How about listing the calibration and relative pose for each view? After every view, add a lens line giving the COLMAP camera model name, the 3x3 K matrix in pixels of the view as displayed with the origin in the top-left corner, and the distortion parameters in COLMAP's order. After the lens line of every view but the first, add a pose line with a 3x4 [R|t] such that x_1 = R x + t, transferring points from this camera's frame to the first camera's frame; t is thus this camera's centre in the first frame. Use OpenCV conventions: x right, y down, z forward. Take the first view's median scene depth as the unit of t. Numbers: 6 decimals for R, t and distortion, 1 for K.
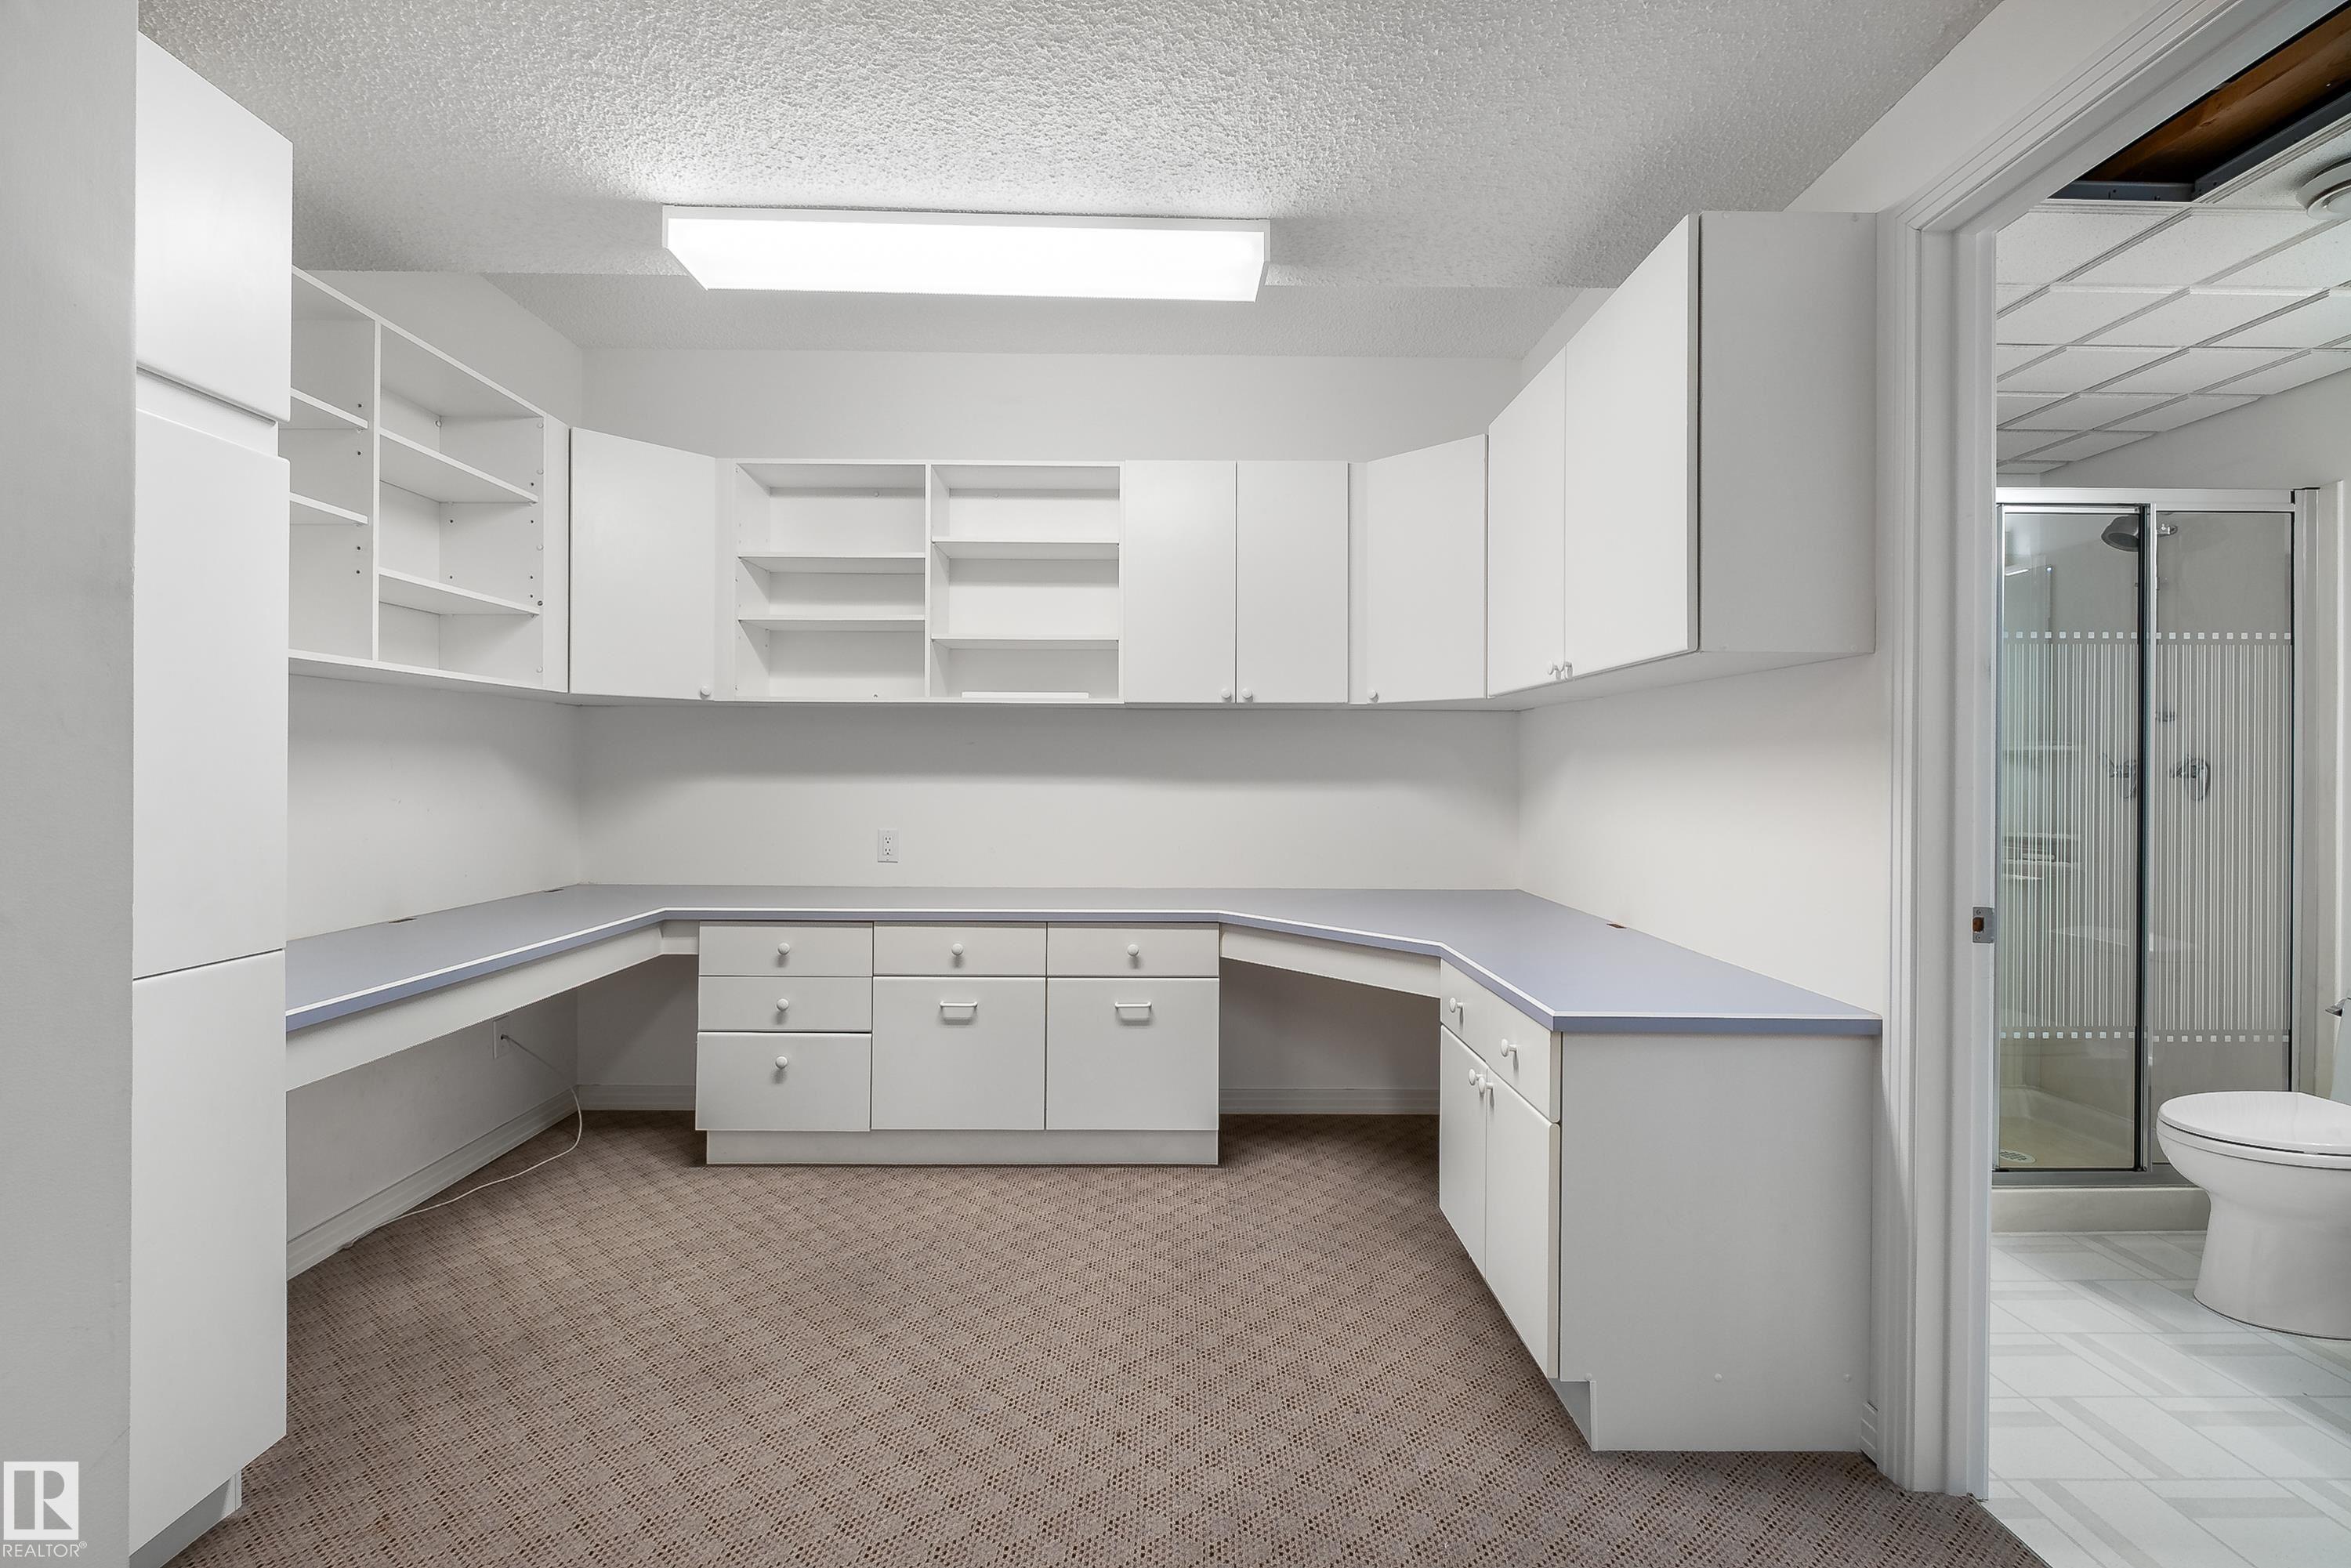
lens RADIAL K [[1031.2, 0, 1179.2], [0, 1031.2, 764.7], [0, 0, 1]] dist [0.002305, -0.000061]
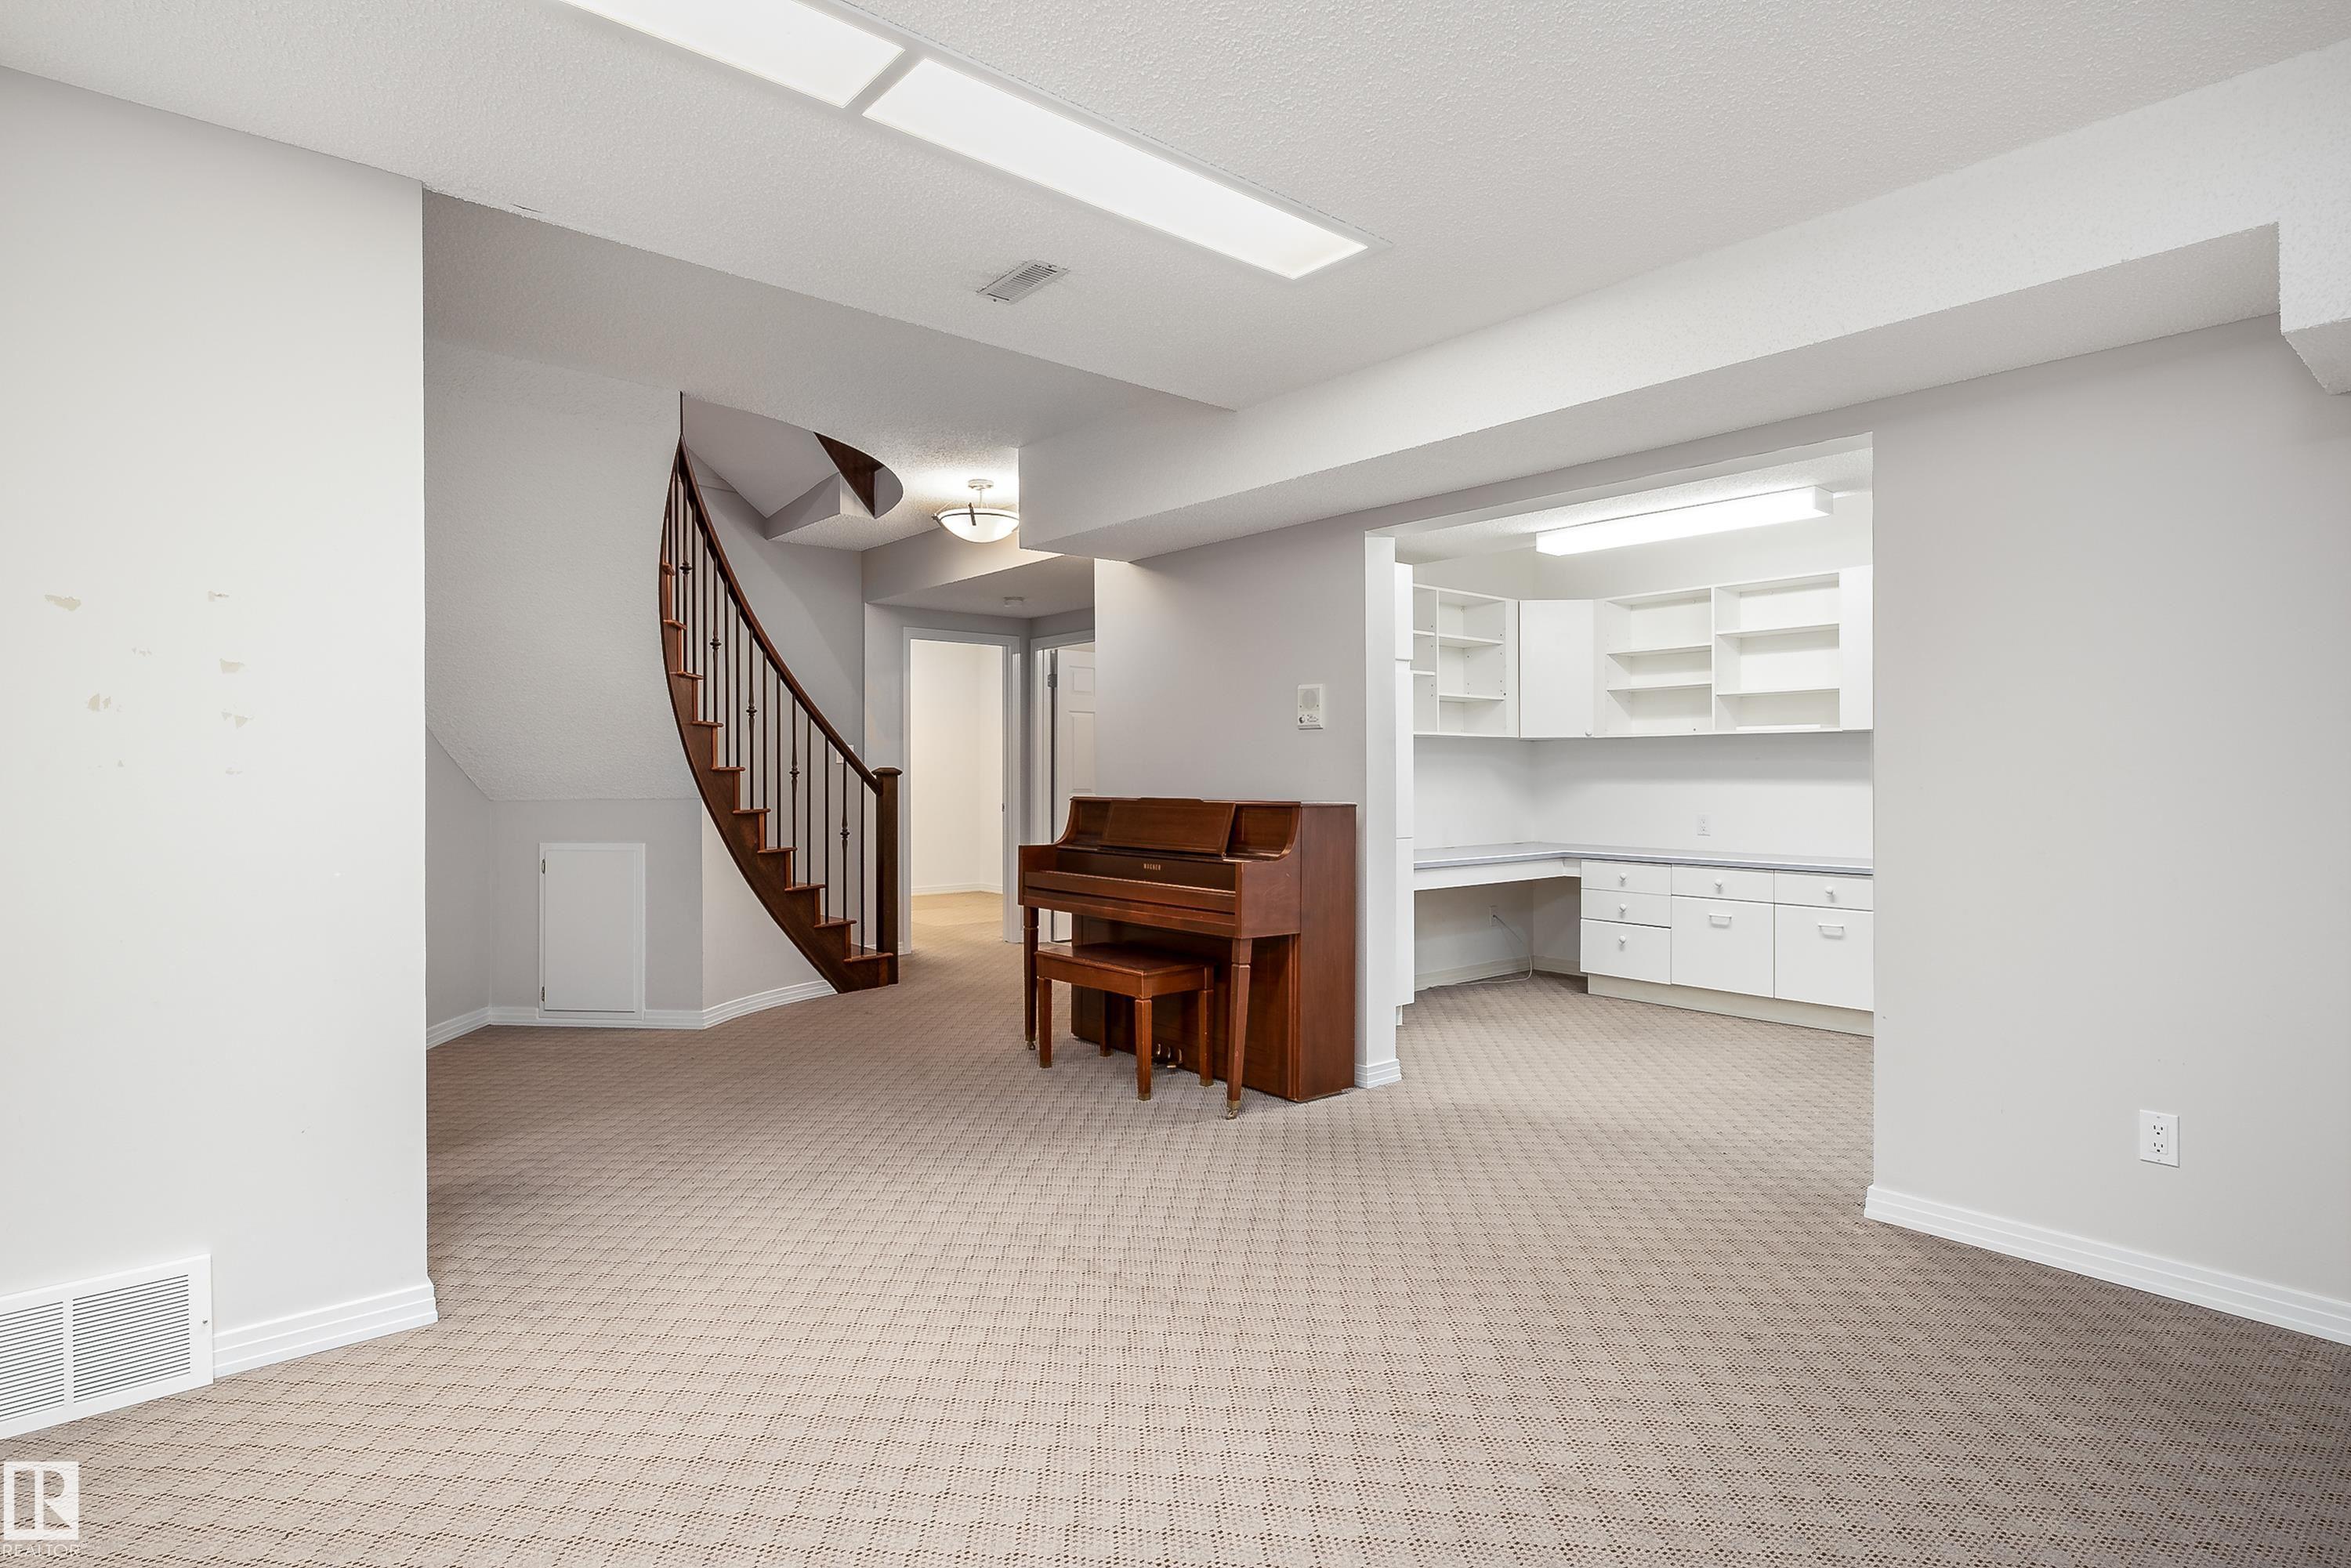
lens RADIAL K [[1207.0, 0, 1175.5], [0, 1207.0, 784.0], [0, 0, 1]] dist [-0.000152, -0.000008]
pose [[0.631490, -0.002940, -0.775378, 0.740254], [0.005790, 0.999983, 0.000924, 0.011967], [0.775362, -0.005073, 0.631497, -0.912343]]
